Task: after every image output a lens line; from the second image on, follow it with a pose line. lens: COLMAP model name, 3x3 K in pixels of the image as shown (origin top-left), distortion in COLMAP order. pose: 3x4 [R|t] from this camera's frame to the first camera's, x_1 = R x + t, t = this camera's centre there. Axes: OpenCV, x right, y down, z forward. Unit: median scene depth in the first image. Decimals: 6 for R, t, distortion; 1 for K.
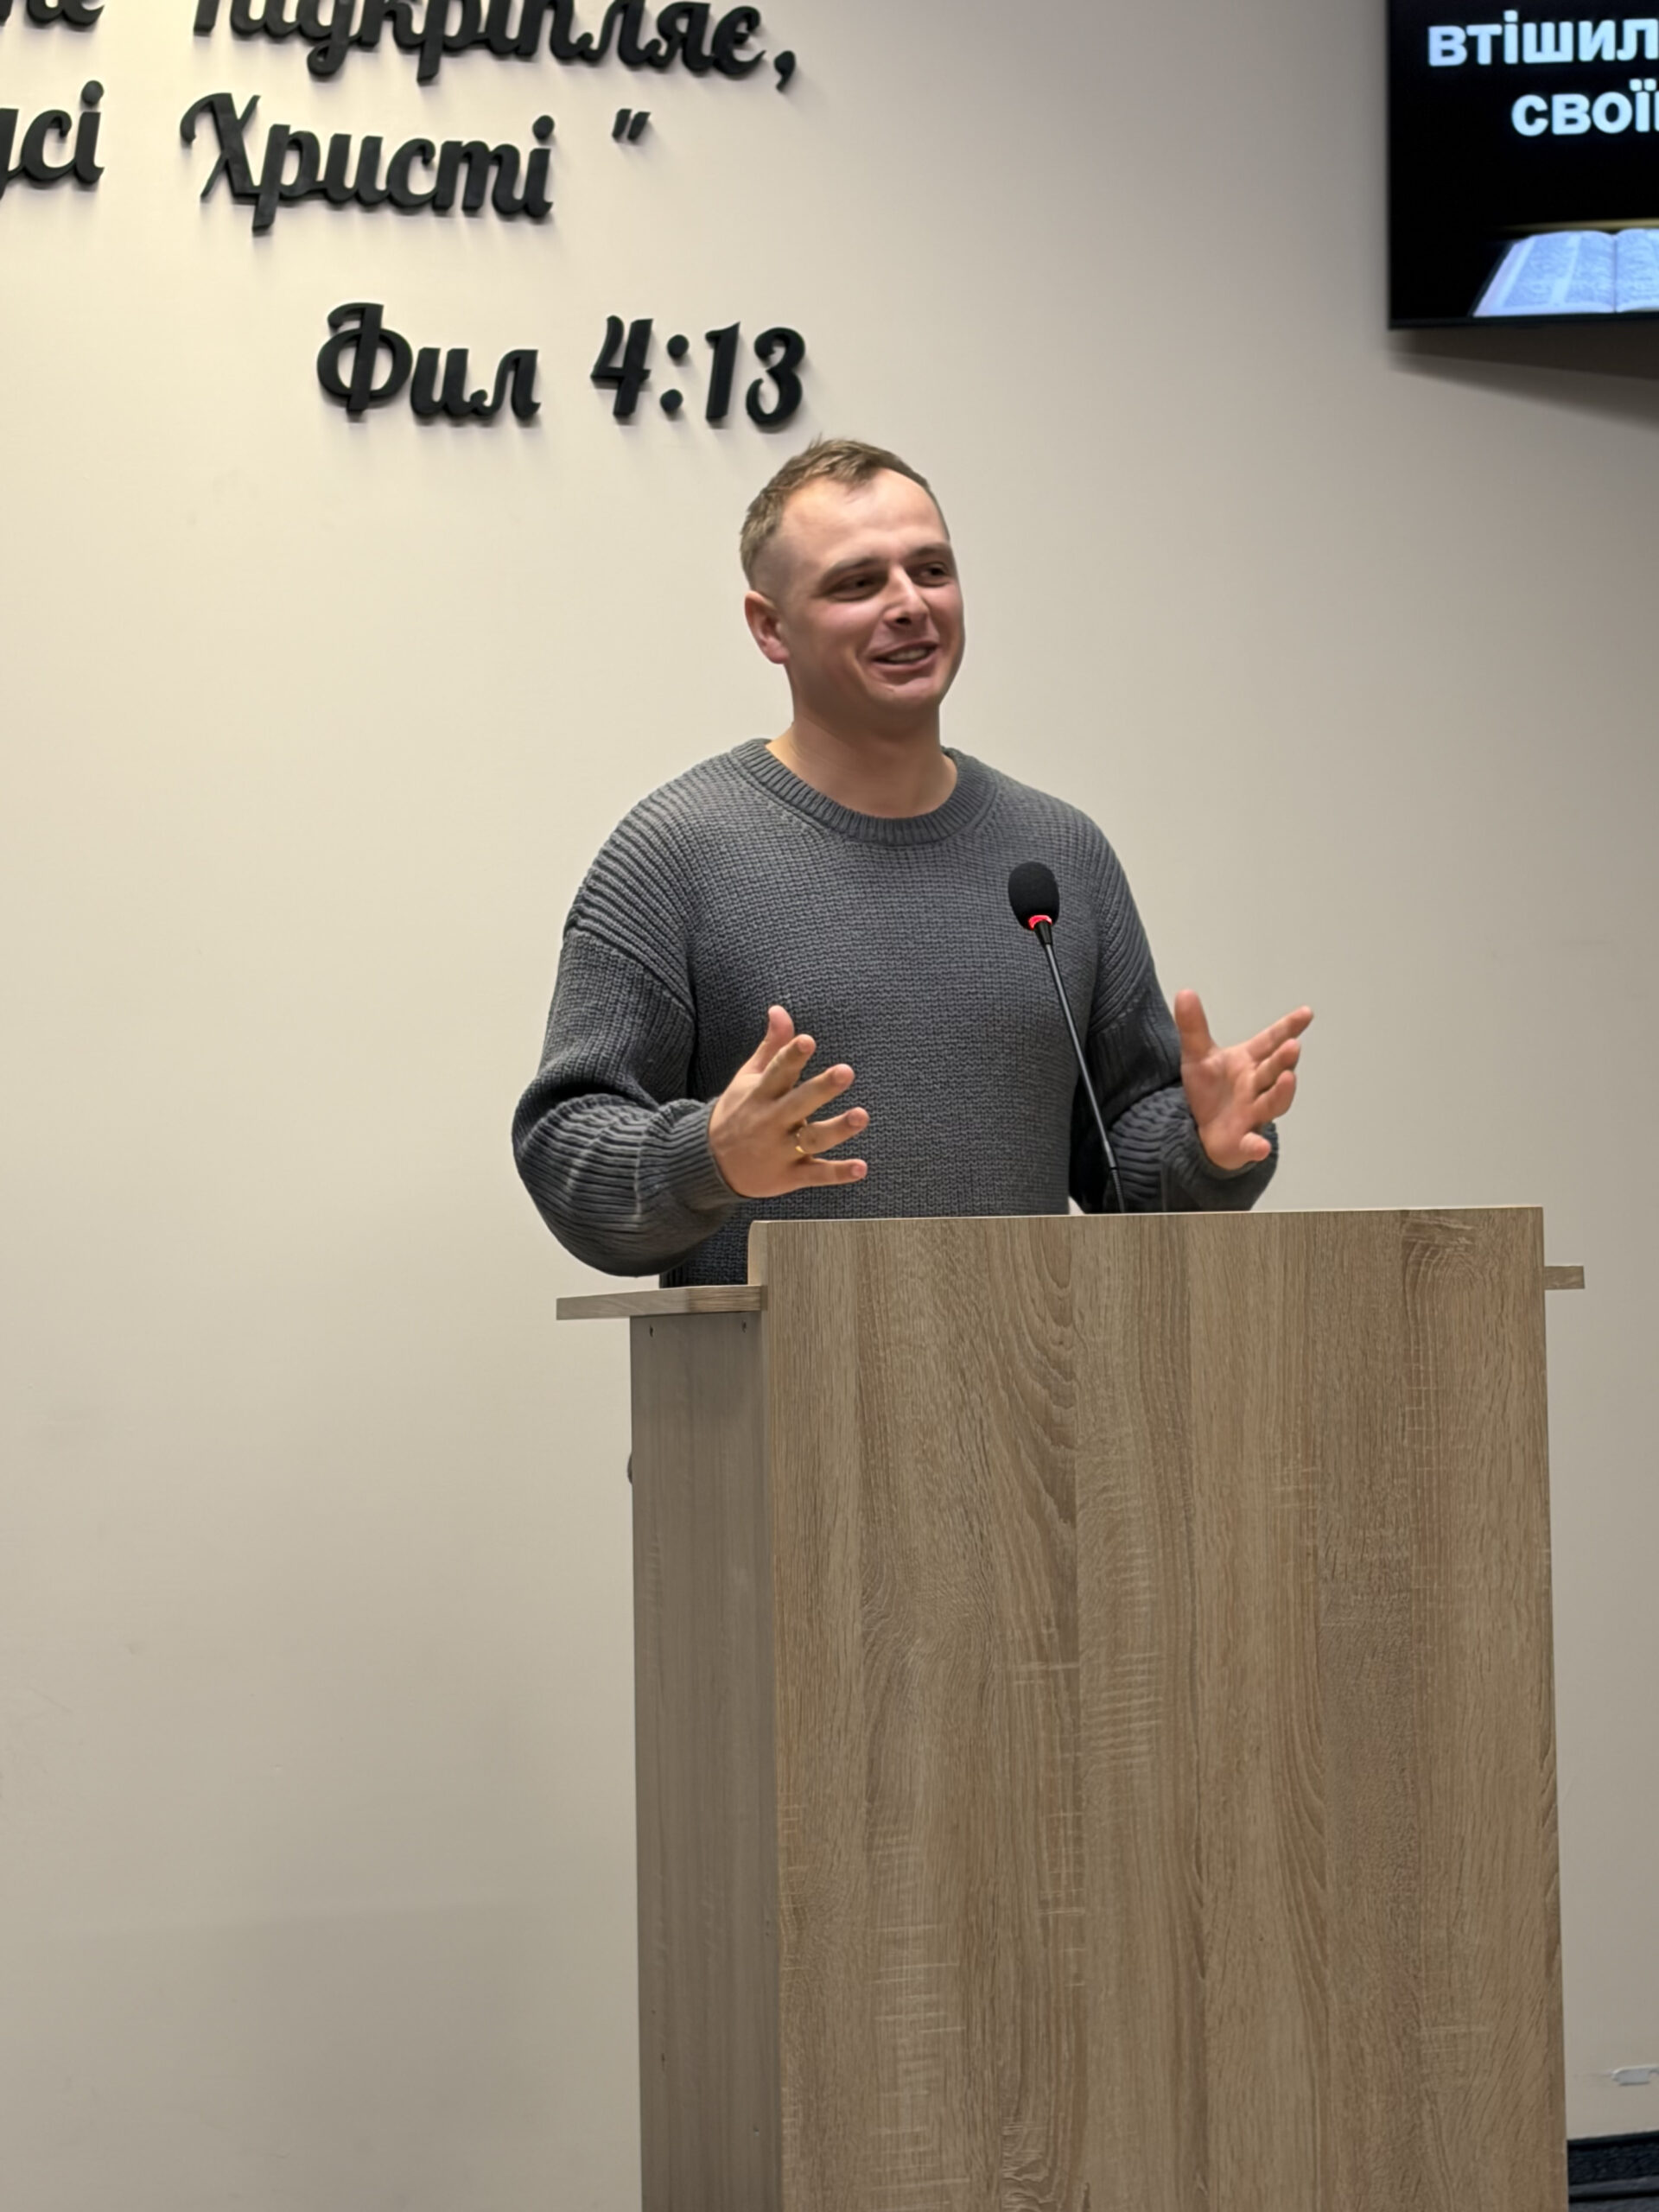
lens RADIAL K [[4527.2, 0, 831.4], [0, 4527.2, 1108.6], [0, 0, 1]] dist [0.108005, 0.000000]
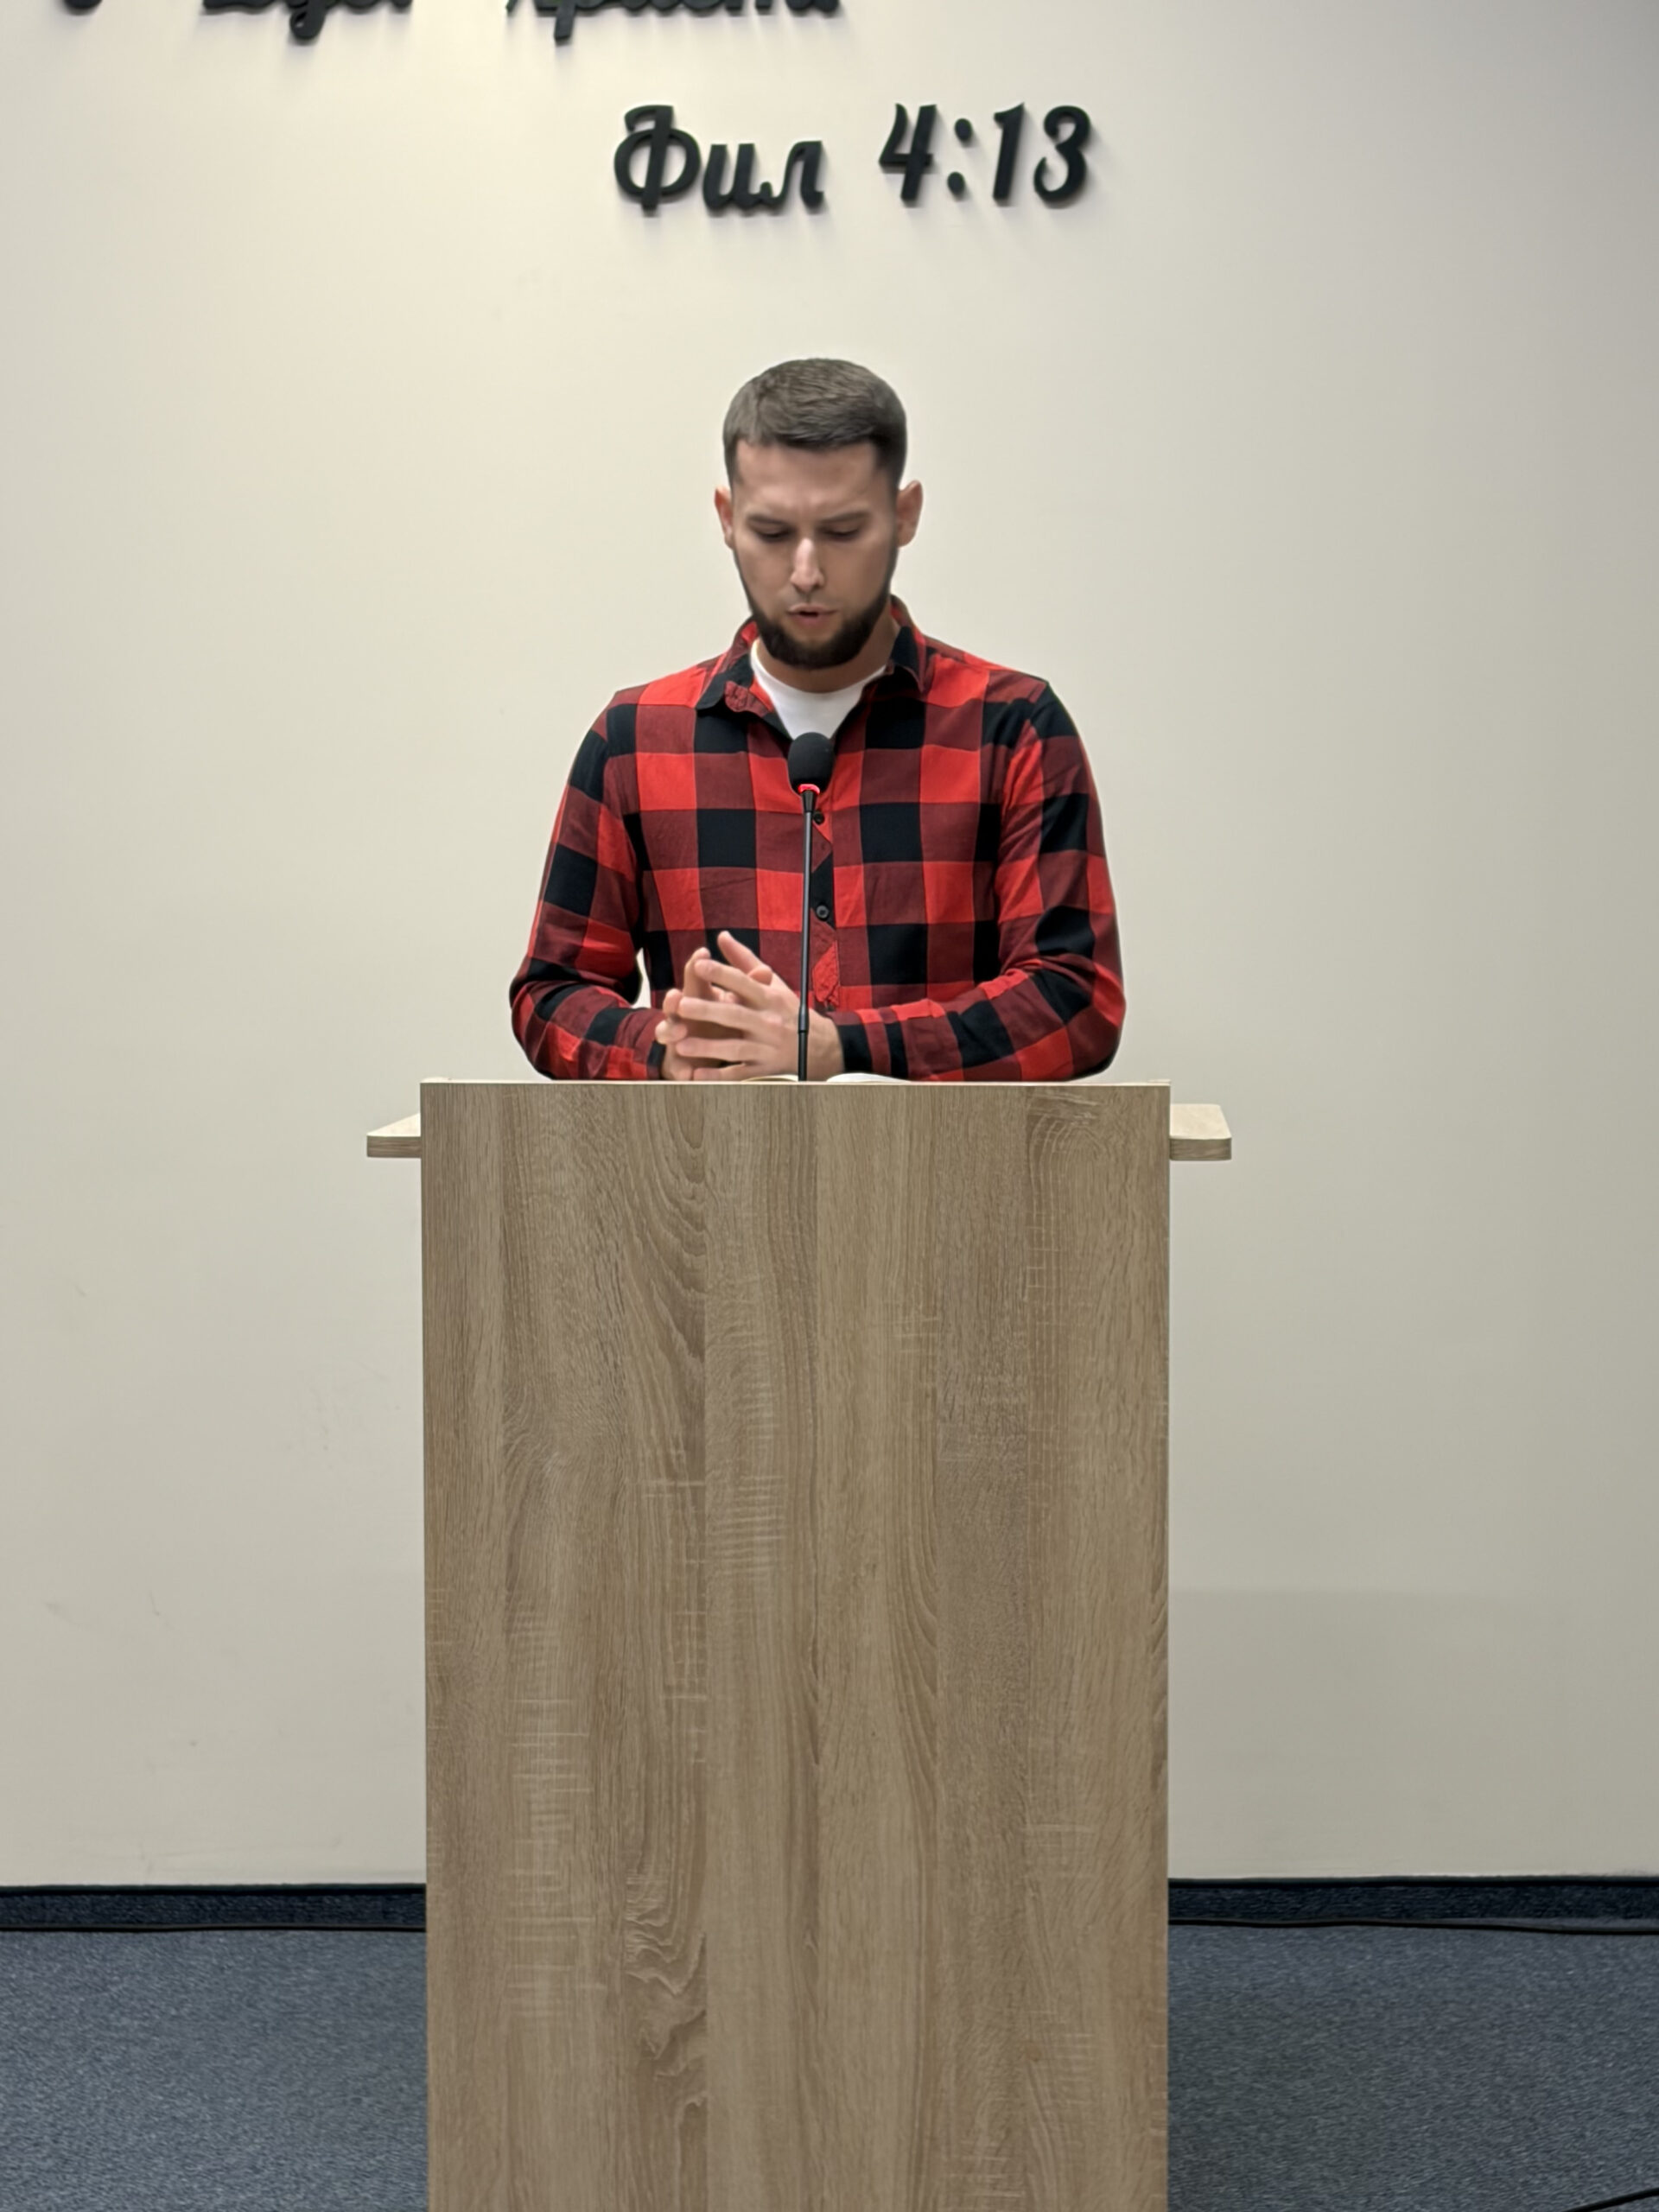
lens RADIAL K [[4527.2, 0, 820.4], [0, 4527.2, 1108.7], [0, 0, 1]] dist [0.108005, 0.000000]
pose [[0.939371, 0.048785, -0.339415, 0.452708], [-0.008726, 0.992908, 0.118563, -0.101143], [0.342793, -0.108413, 0.933134, -0.023614]]
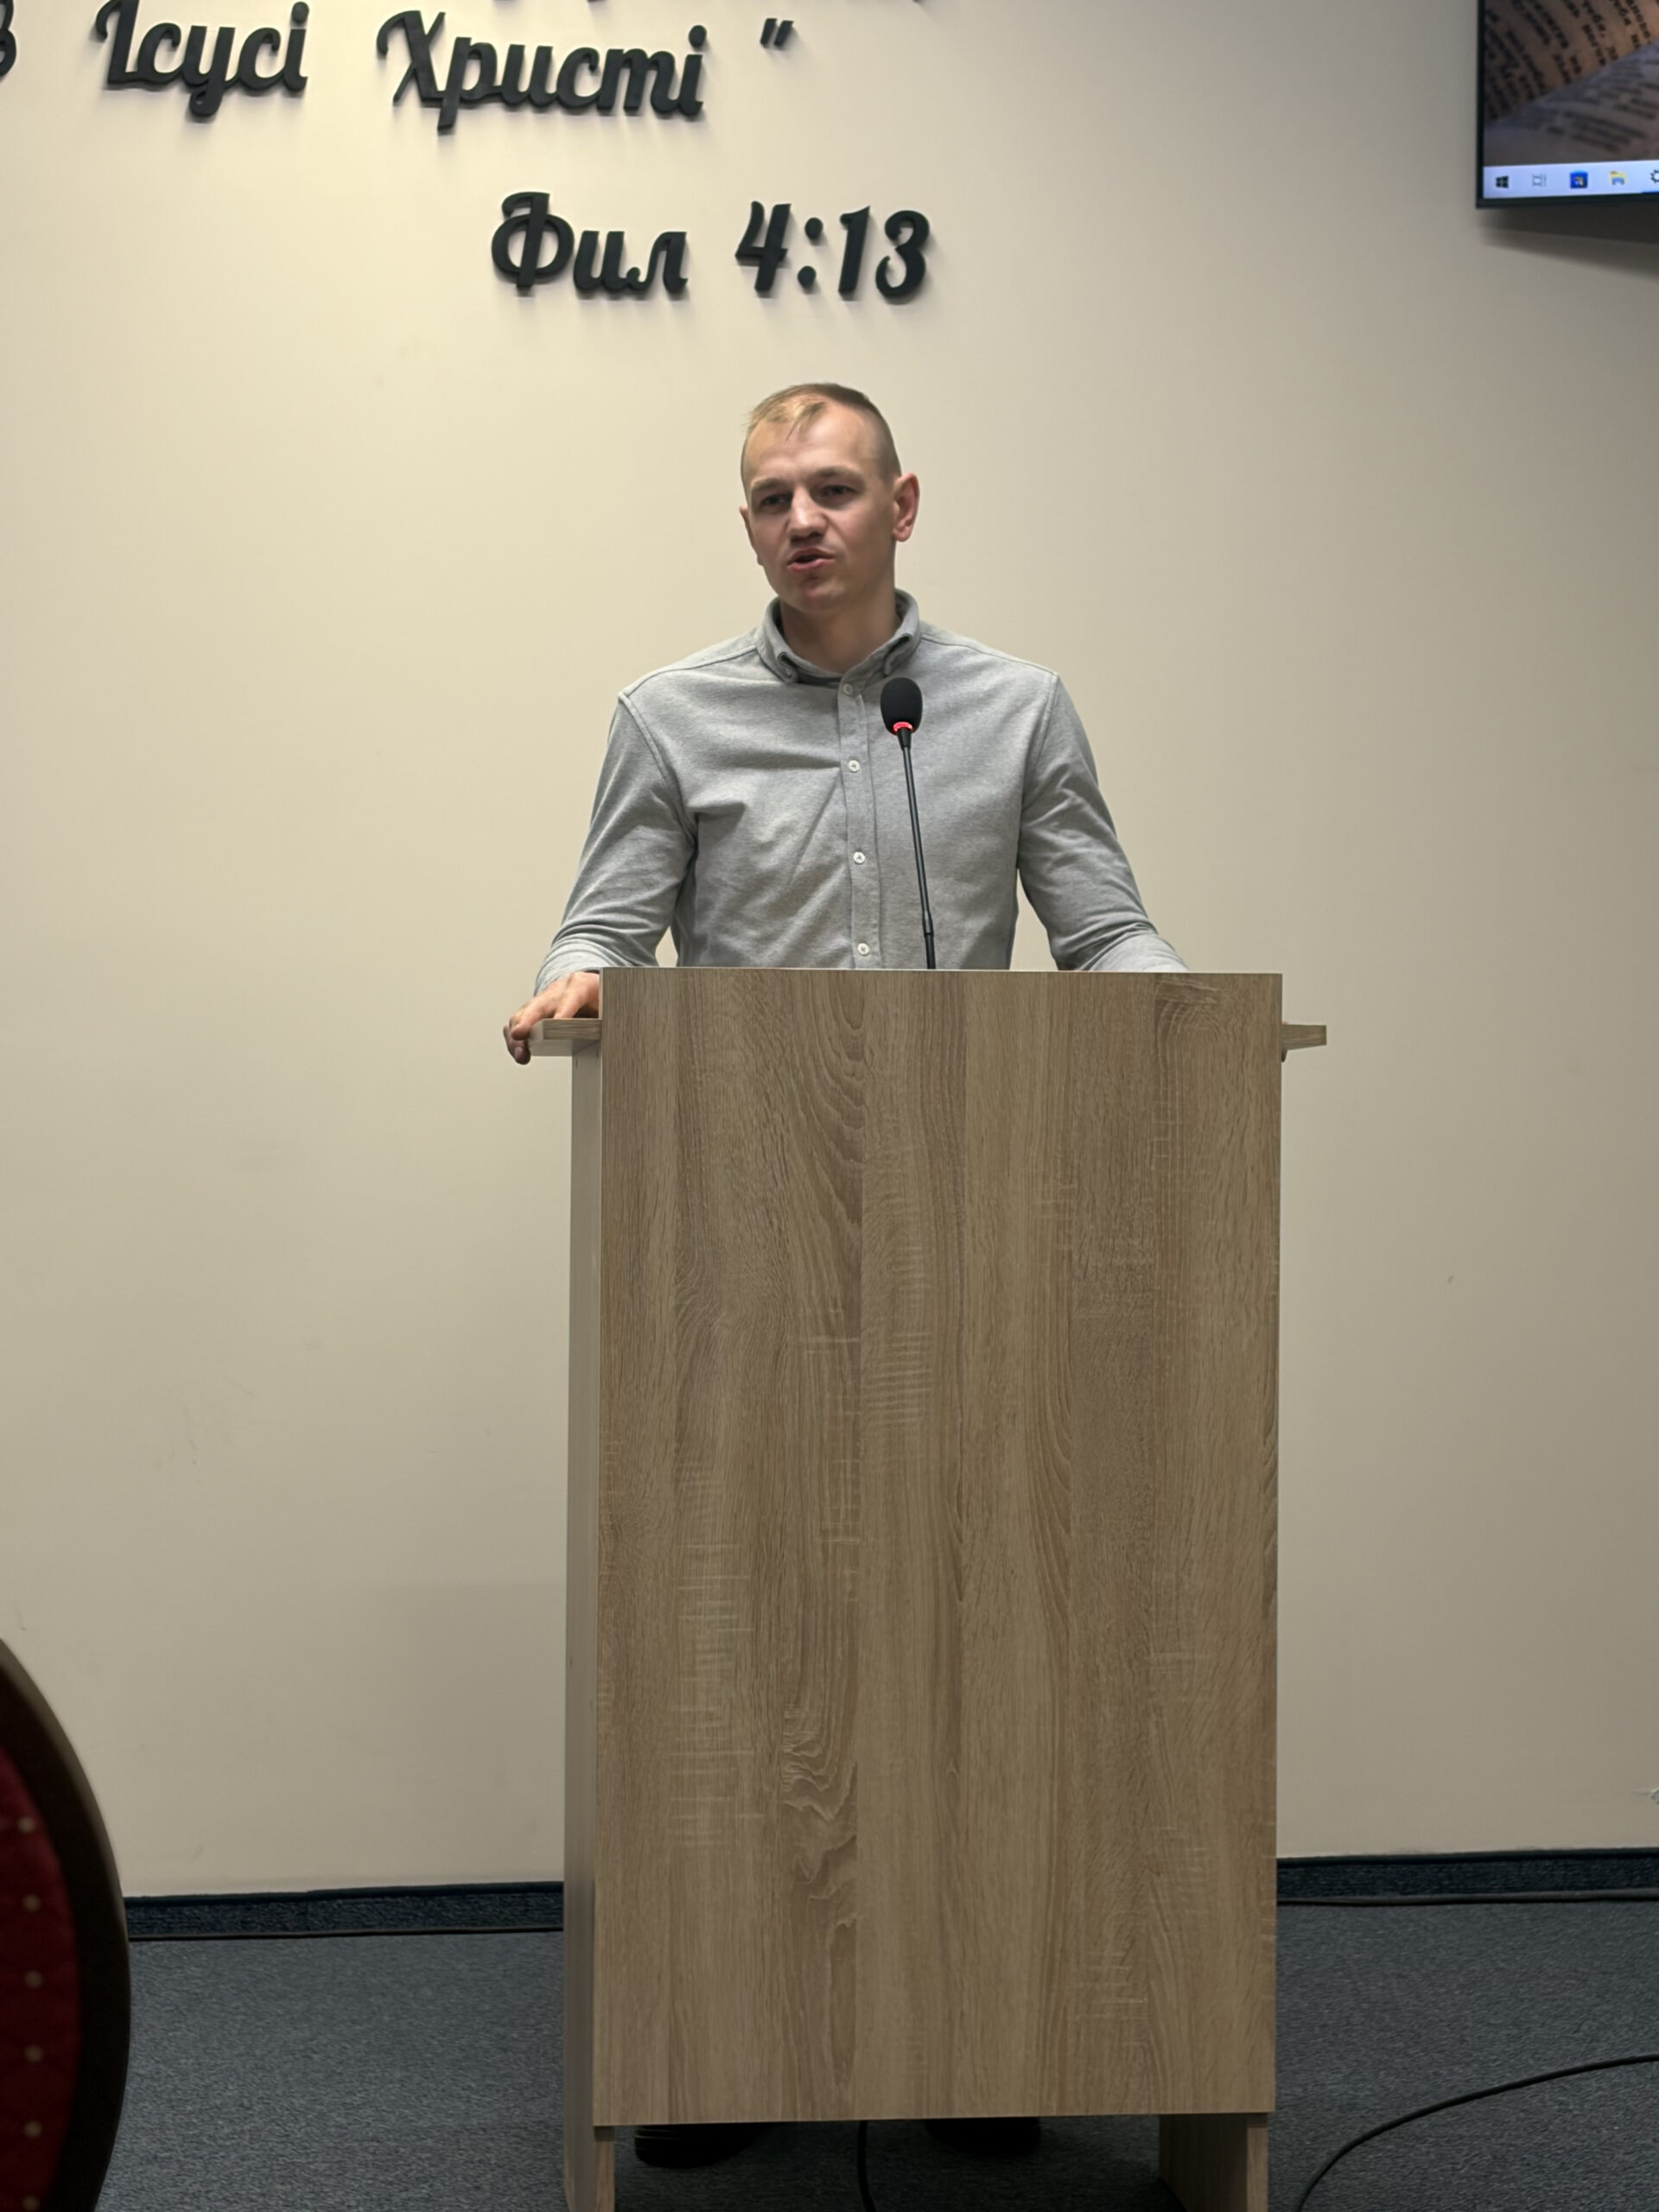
lens RADIAL K [[4527.2, 0, 815.7], [0, 4527.2, 1100.0], [0, 0, 1]] dist [0.108005, 0.000000]
pose [[0.986367, 0.028004, -0.162160, 0.235334], [-0.022842, 0.999174, 0.033608, 0.018011], [0.162967, -0.029446, 0.986192, -0.192903]]
